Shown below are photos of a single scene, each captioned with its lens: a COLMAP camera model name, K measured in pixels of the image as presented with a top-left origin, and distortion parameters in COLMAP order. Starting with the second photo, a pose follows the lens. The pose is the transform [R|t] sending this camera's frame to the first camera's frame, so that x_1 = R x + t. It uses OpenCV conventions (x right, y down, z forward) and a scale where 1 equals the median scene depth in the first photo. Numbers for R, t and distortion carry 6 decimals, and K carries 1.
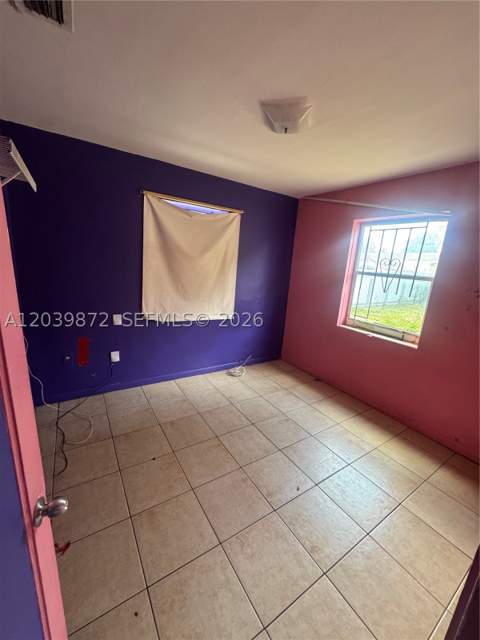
lens RADIAL K [[255.5, 0, 239.8], [0, 255.5, 317.6], [0, 0, 1]] dist [-0.001633, -0.000308]
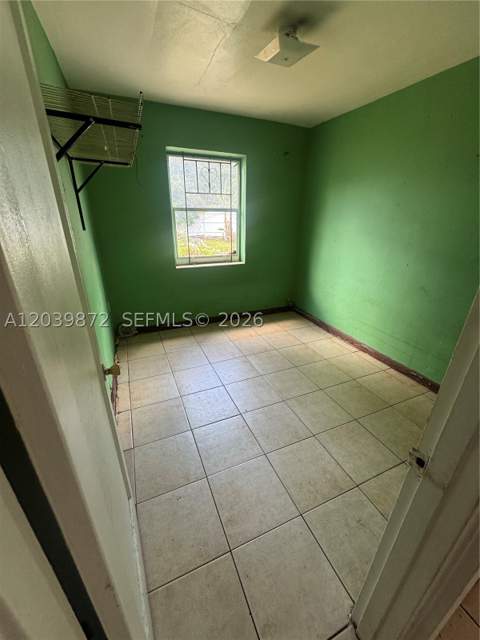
lens RADIAL K [[255.5, 0, 241.5], [0, 255.5, 321.1], [0, 0, 1]] dist [-0.001633, -0.000308]
pose [[0.168448, -0.451130, 0.876417, -0.691484], [0.216783, 0.884308, 0.413526, -0.178273], [-0.961577, 0.120335, 0.246757, 0.573388]]
